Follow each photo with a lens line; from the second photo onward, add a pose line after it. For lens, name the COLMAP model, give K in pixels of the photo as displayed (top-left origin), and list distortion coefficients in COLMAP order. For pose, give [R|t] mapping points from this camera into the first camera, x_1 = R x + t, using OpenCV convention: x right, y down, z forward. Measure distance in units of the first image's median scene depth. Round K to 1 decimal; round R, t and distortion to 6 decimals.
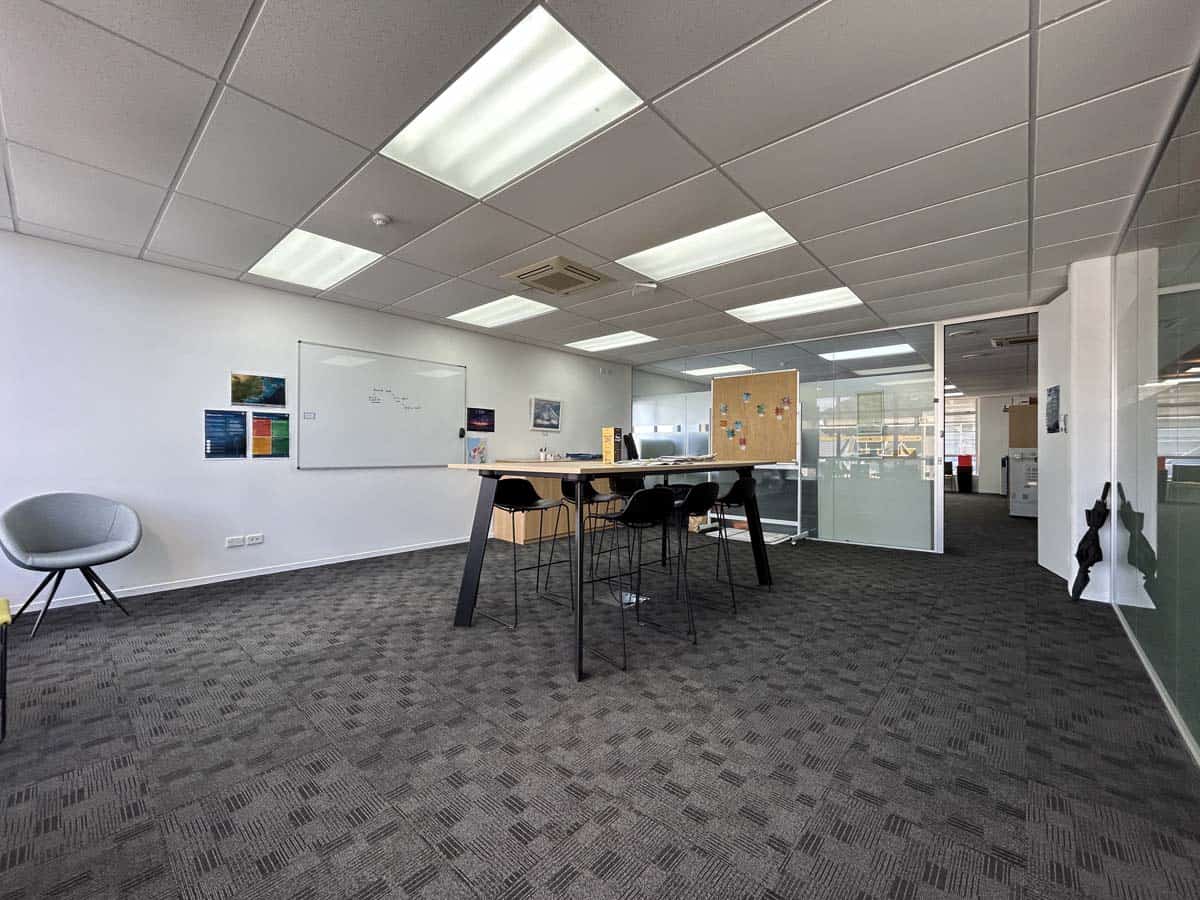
lens RADIAL K [[482.2, 0, 597.3], [0, 482.2, 455.7], [0, 0, 1]] dist [-0.014086, 0.000123]
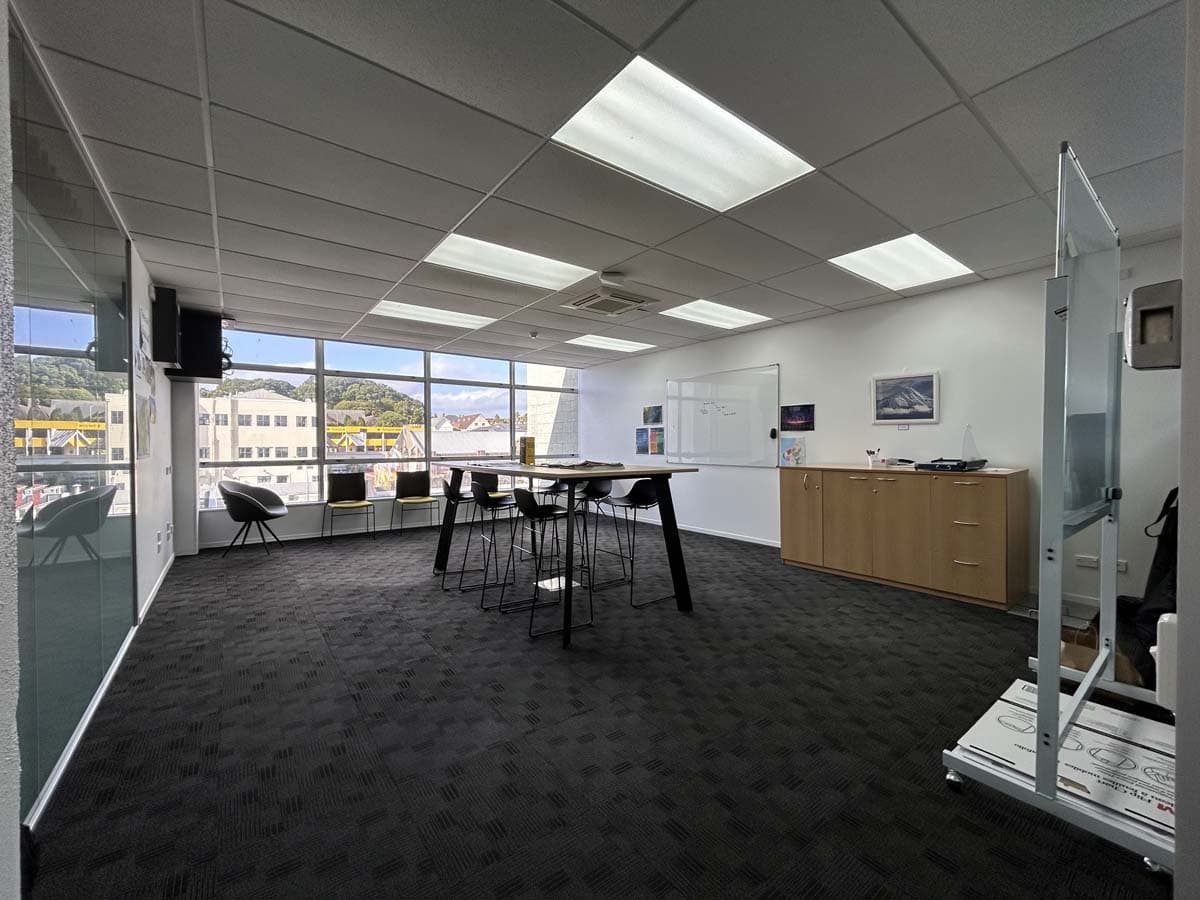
lens RADIAL K [[482.2, 0, 599.2], [0, 482.2, 450.8], [0, 0, 1]] dist [-0.014086, 0.000123]
pose [[-0.187609, 0.011856, -0.982172, 1.013412], [-0.006798, 0.999888, 0.013369, -0.031450], [0.982220, 0.009185, -0.187507, 1.147367]]
